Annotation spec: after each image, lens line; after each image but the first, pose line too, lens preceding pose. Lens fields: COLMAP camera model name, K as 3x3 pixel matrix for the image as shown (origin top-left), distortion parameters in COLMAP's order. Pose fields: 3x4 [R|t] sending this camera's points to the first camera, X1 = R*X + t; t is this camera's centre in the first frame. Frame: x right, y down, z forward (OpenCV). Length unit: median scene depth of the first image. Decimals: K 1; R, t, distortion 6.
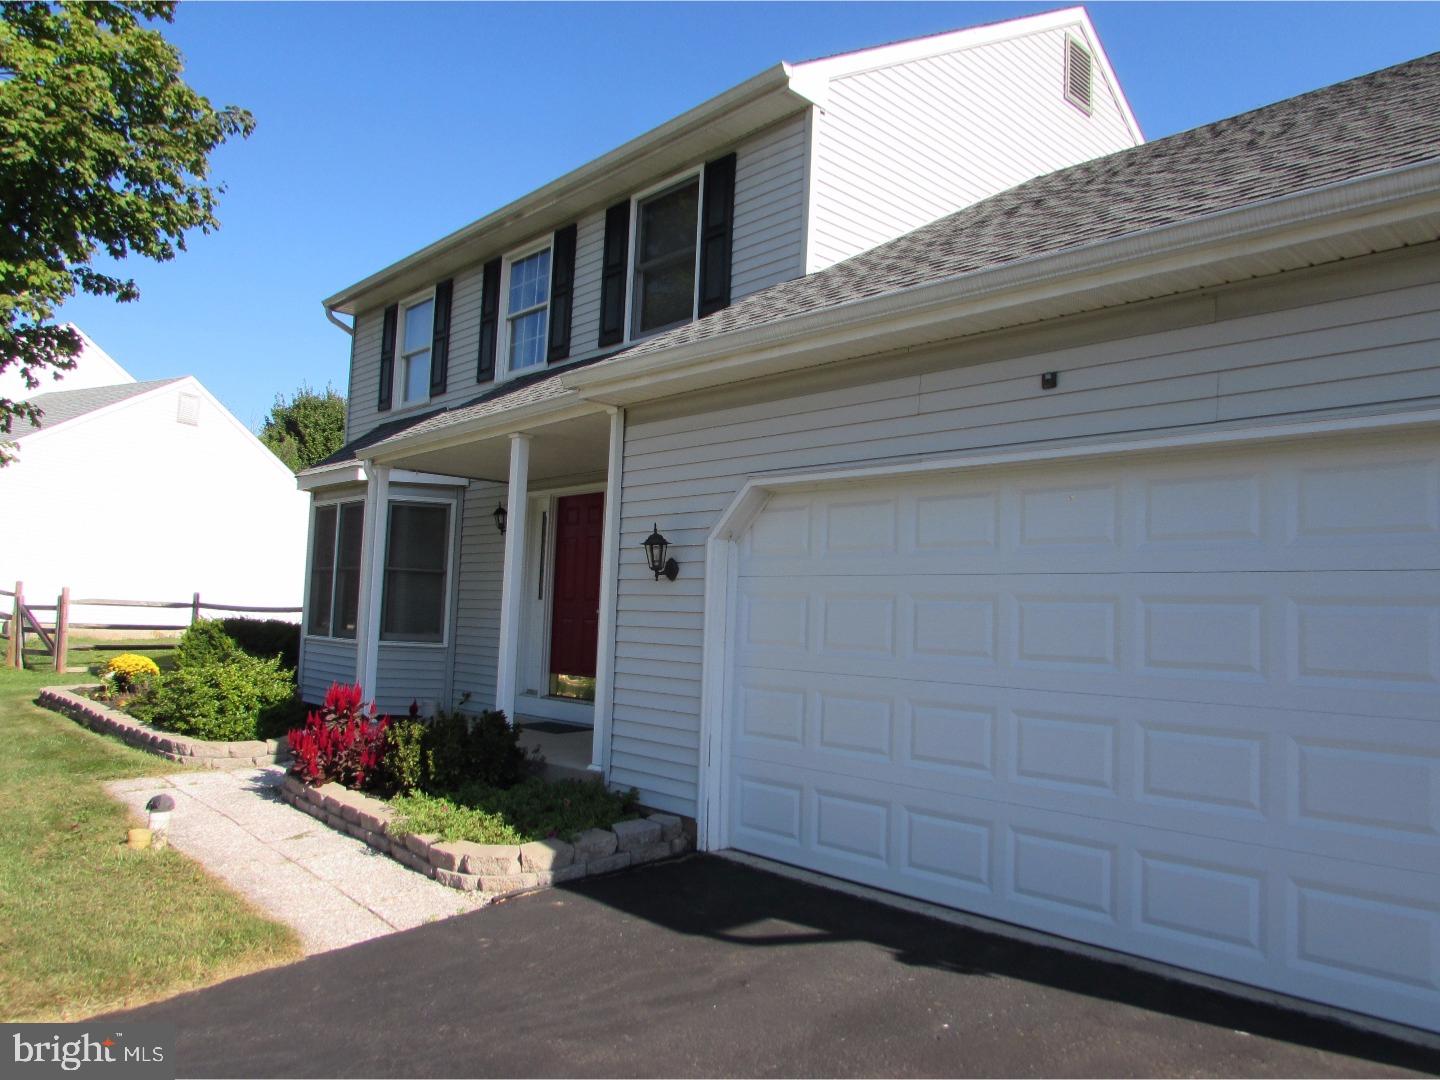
lens RADIAL K [[1008.4, 0, 721.7], [0, 1008.4, 549.0], [0, 0, 1]] dist [-0.034700, 0.007163]
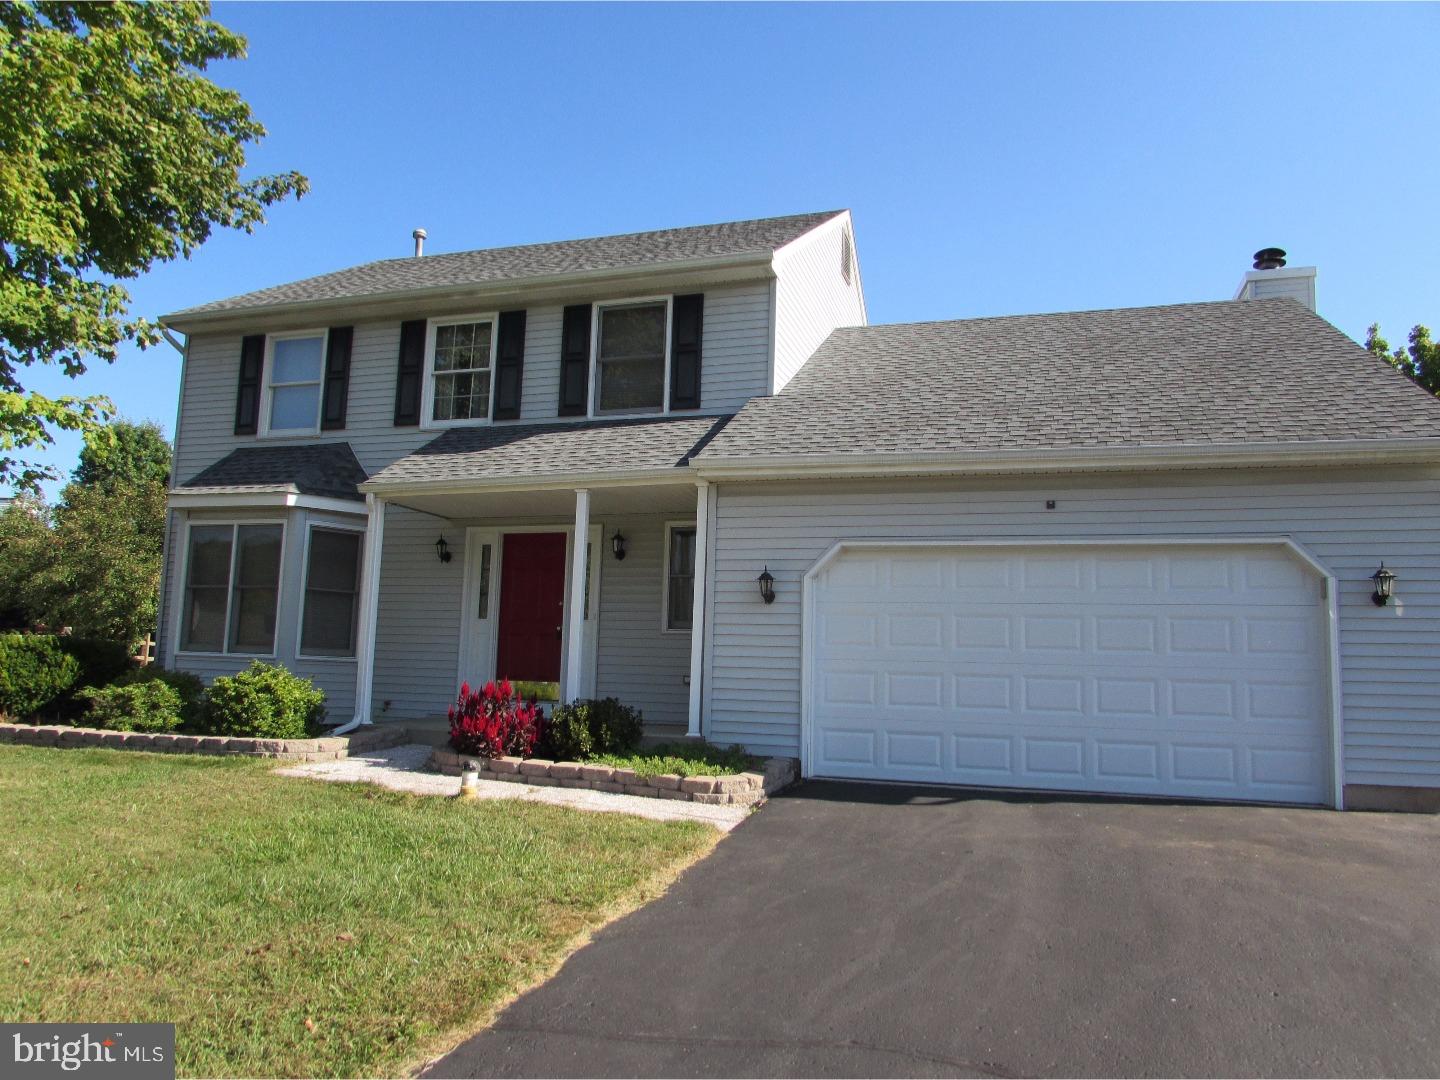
lens RADIAL K [[1008.4, 0, 719.1], [0, 1008.4, 536.2], [0, 0, 1]] dist [-0.034700, 0.007163]
pose [[0.877989, 0.050902, 0.475968, -0.584047], [-0.030205, 0.998240, -0.051039, 0.006748], [-0.477728, 0.030435, 0.877981, -0.205829]]
